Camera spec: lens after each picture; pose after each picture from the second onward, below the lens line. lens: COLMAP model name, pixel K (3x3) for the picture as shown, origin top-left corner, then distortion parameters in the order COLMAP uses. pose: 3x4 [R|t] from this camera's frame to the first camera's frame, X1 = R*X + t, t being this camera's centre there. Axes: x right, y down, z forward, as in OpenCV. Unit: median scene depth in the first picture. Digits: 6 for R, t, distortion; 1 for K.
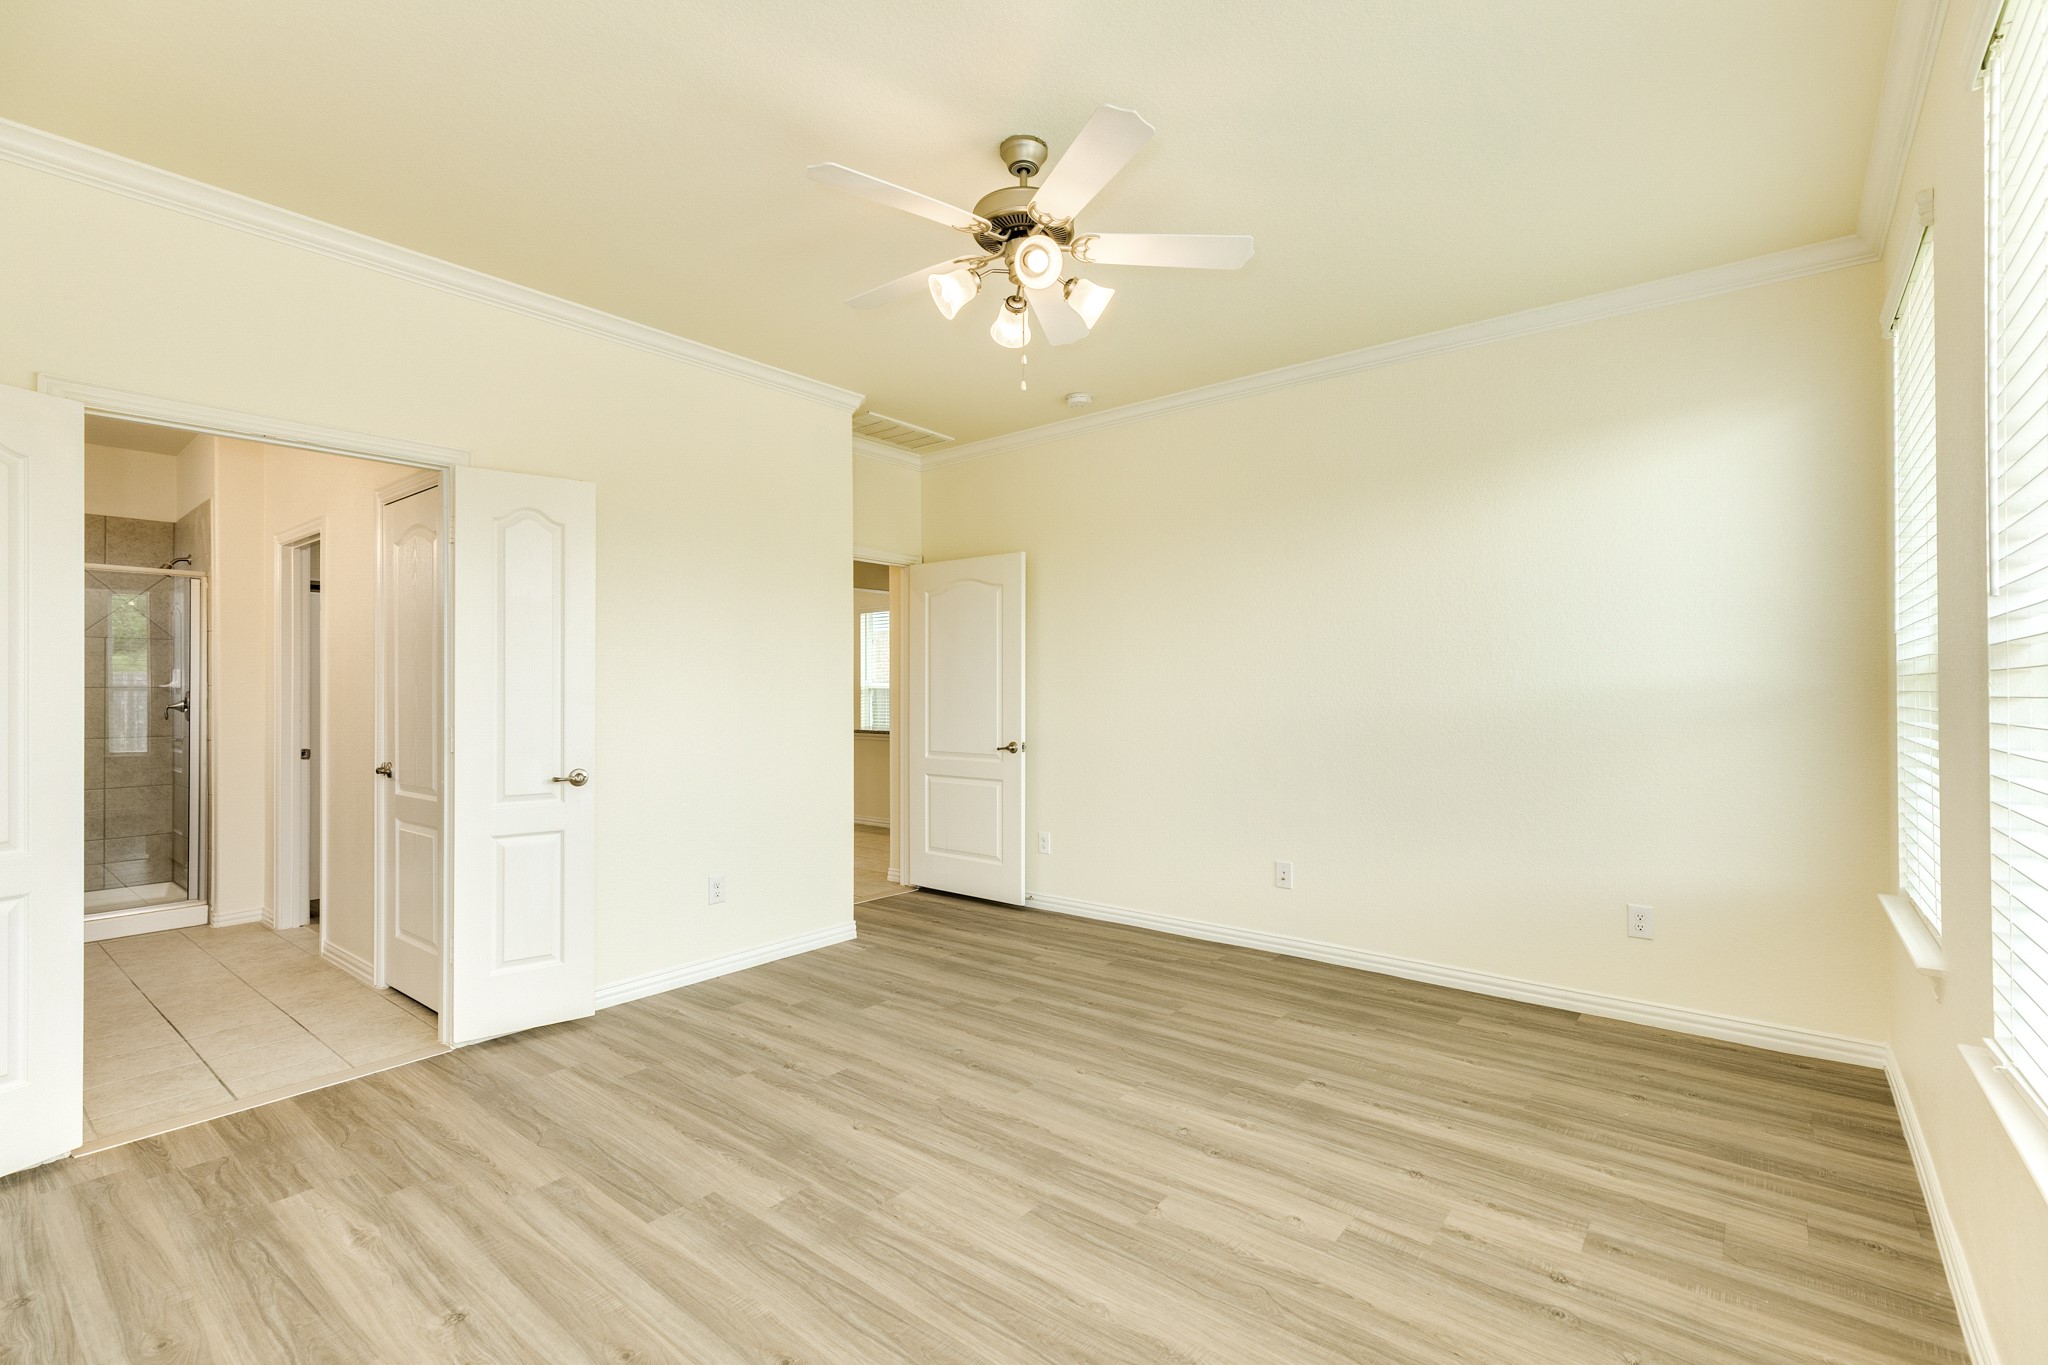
lens RADIAL K [[916.3, 0, 1024.0], [0, 916.3, 682.5], [0, 0, 1]] dist [-0.000018, 0.000014]
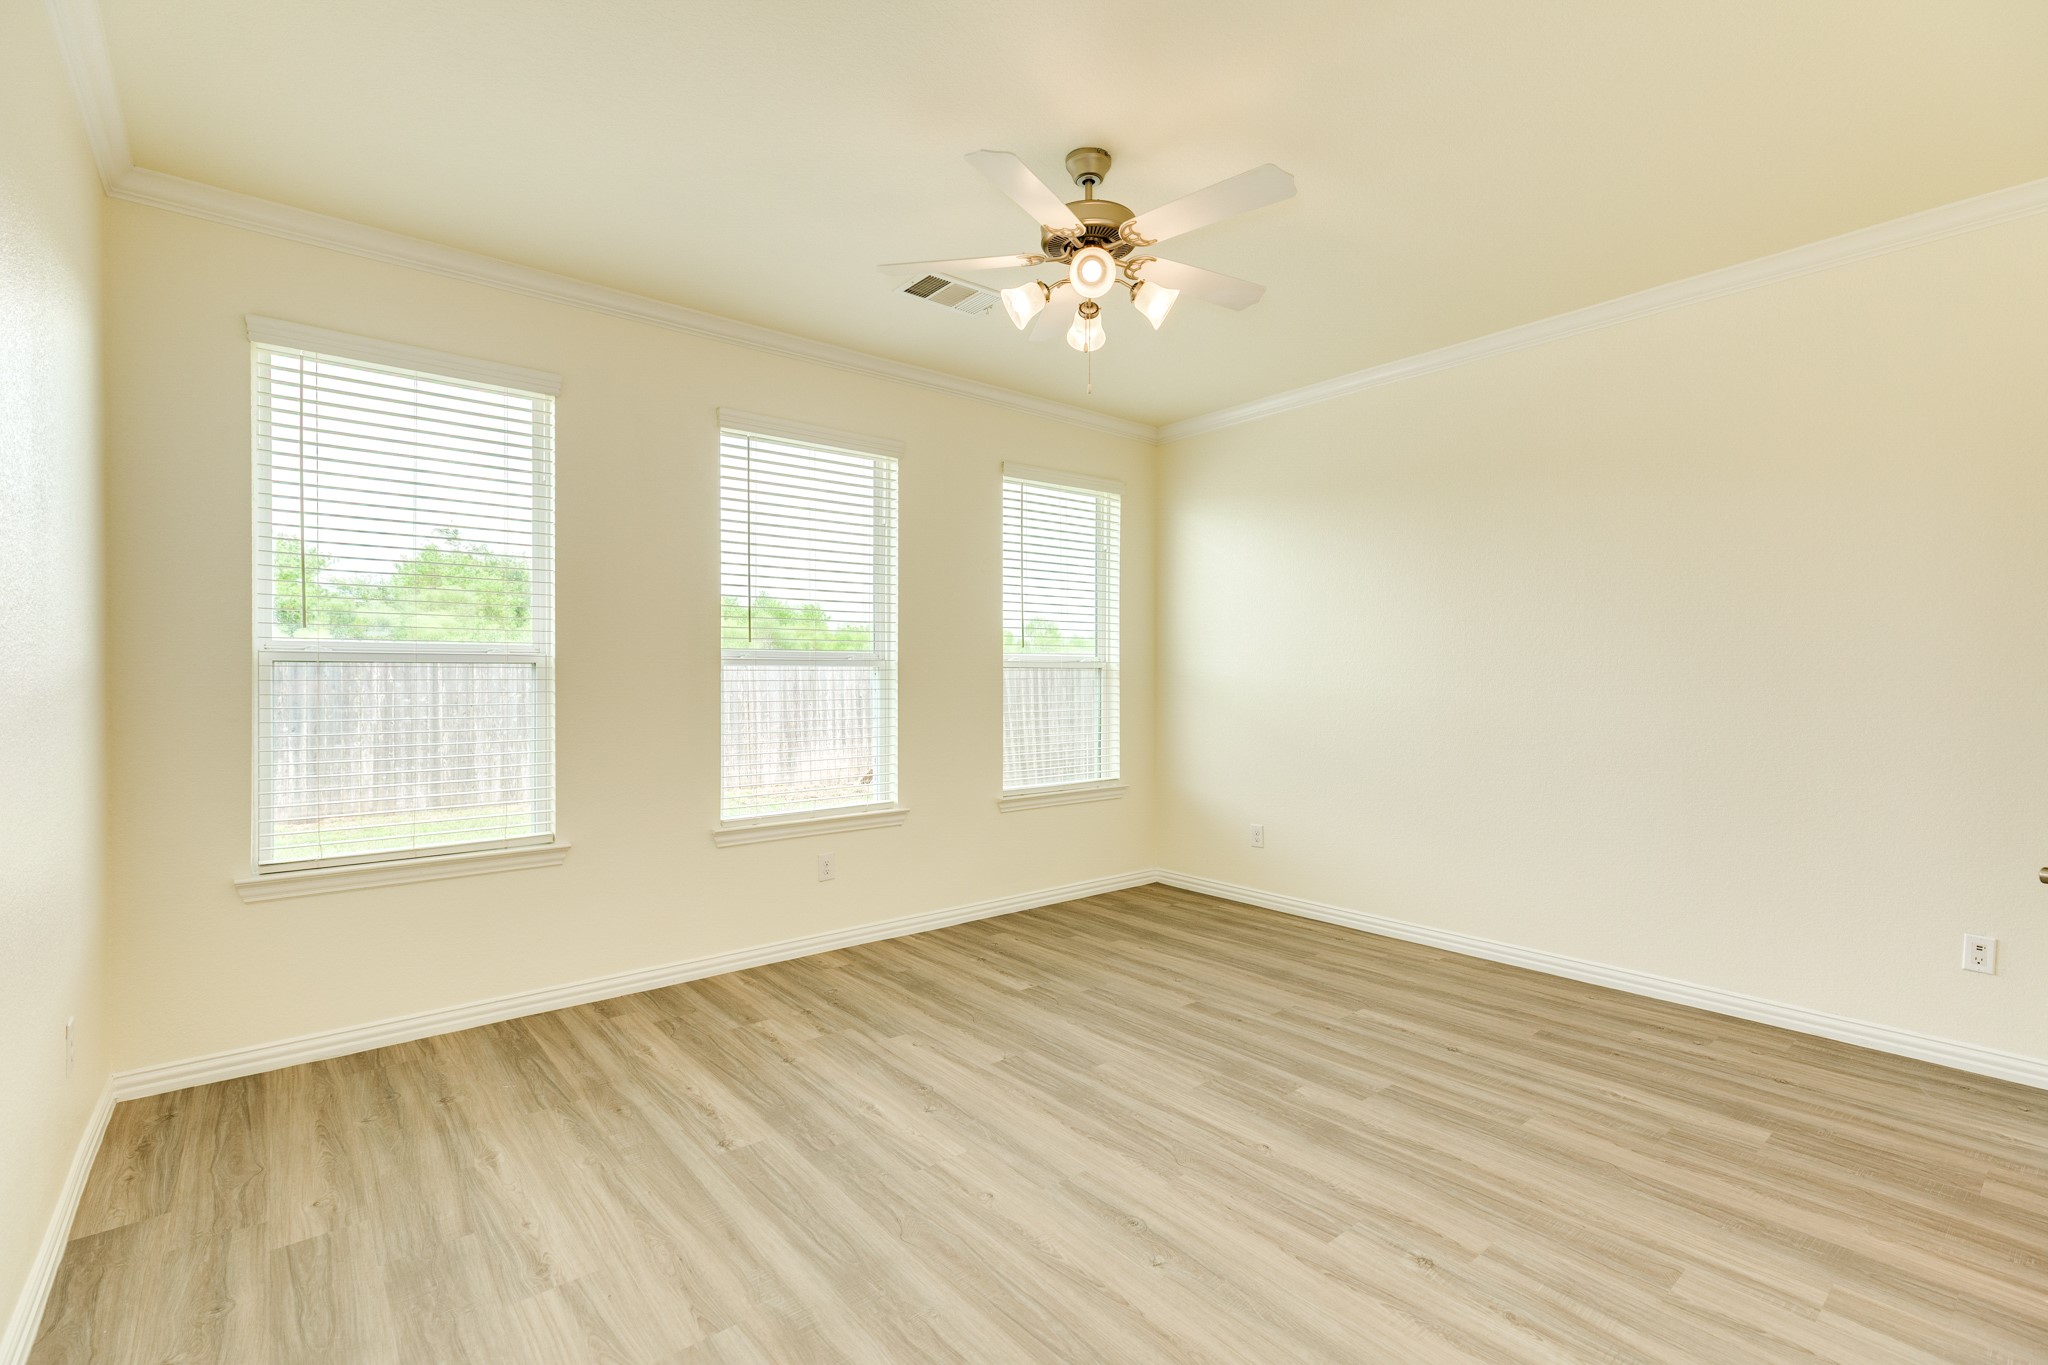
lens RADIAL K [[916.3, 0, 1024.0], [0, 916.3, 682.5], [0, 0, 1]] dist [-0.000018, 0.000014]
pose [[-0.980615, 0.003291, 0.195918, -0.126700], [0.002450, 0.999987, -0.004535, 0.019660], [-0.195930, -0.003967, -0.980610, 1.961913]]
